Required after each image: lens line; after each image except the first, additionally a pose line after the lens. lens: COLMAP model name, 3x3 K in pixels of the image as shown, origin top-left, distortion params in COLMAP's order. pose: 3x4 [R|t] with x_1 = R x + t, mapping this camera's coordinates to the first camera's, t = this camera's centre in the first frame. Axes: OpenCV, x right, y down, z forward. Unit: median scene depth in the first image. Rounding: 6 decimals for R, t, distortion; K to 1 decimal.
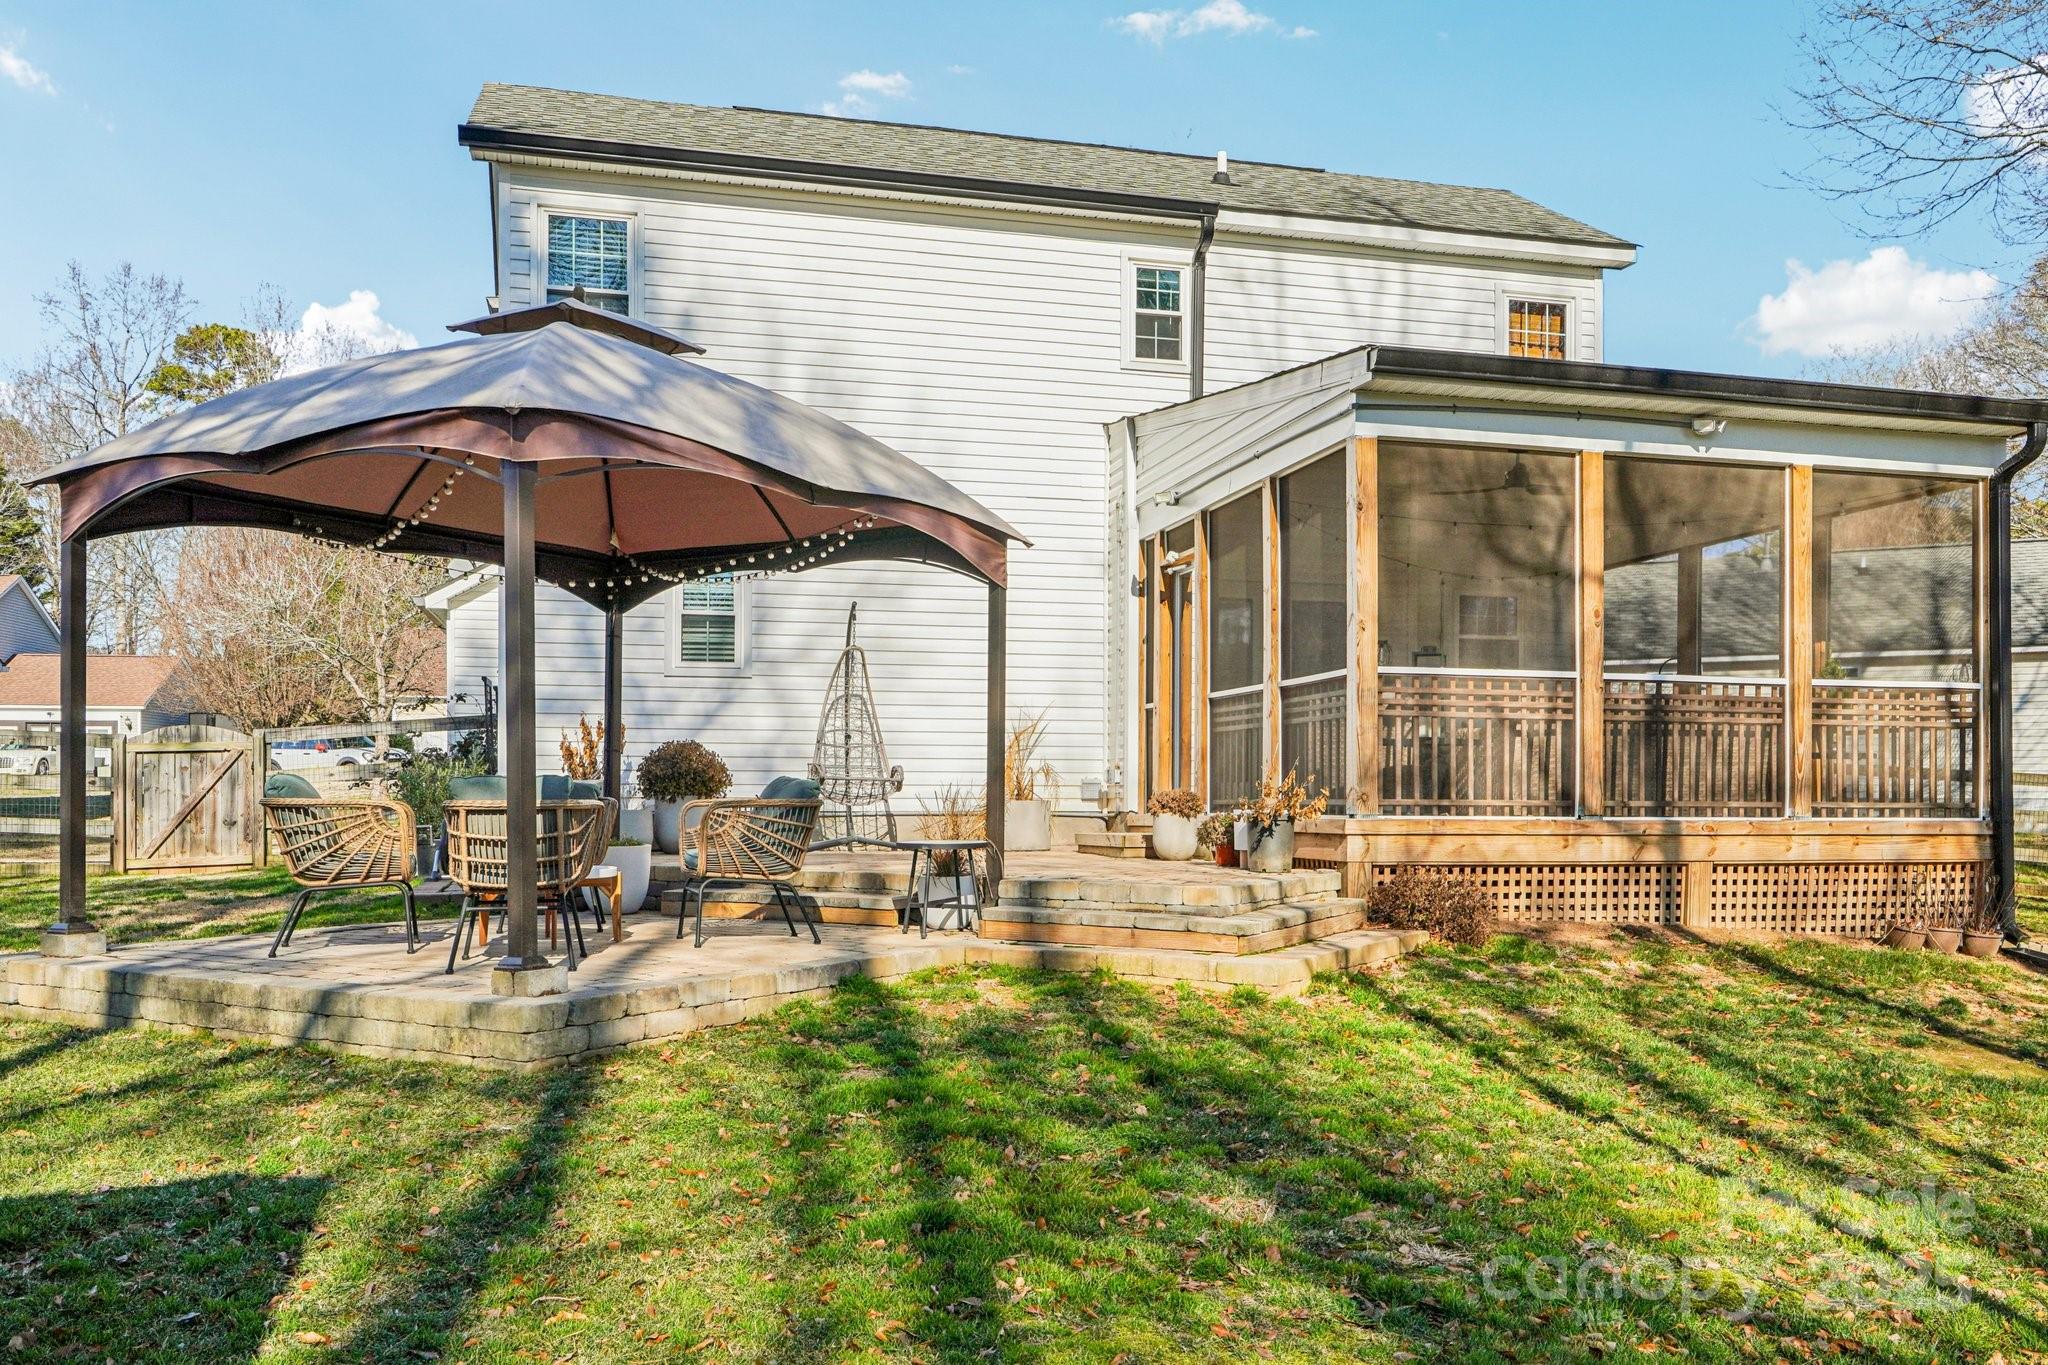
lens RADIAL K [[1668.9, 0, 1018.3], [0, 1668.9, 804.1], [0, 0, 1]] dist [0.003674, -0.001659]
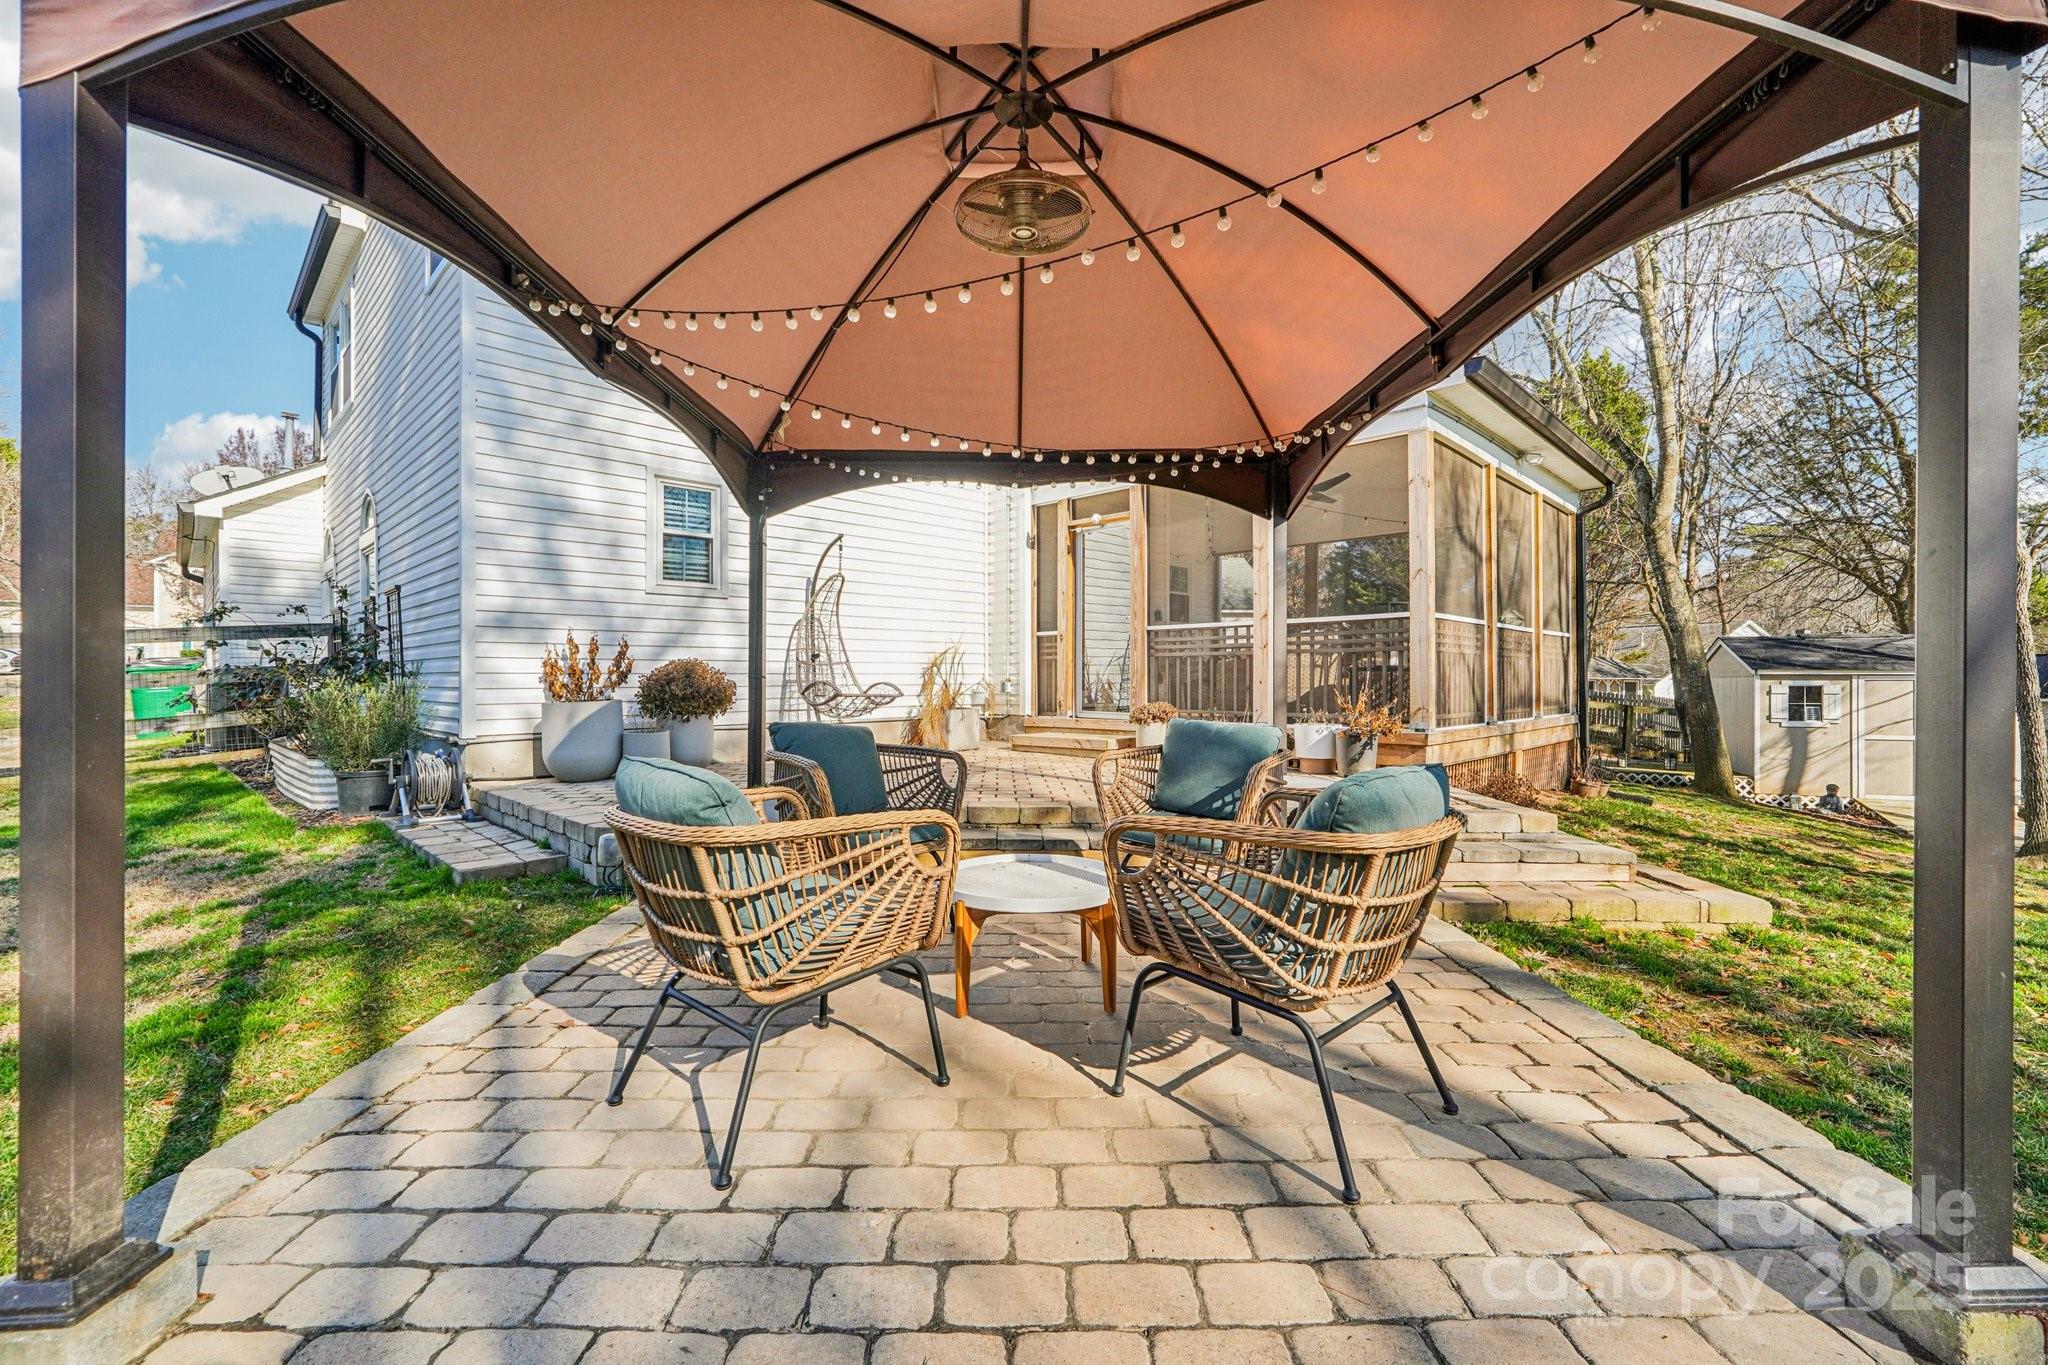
lens RADIAL K [[865.7, 0, 1024.0], [0, 865.7, 682.5], [0, 0, 1]] dist [-0.019061, 0.007486]
pose [[0.855900, -0.006961, 0.517094, -0.365651], [0.005248, 0.999975, 0.004775, -0.031516], [-0.517114, -0.001373, 0.855915, 0.562892]]
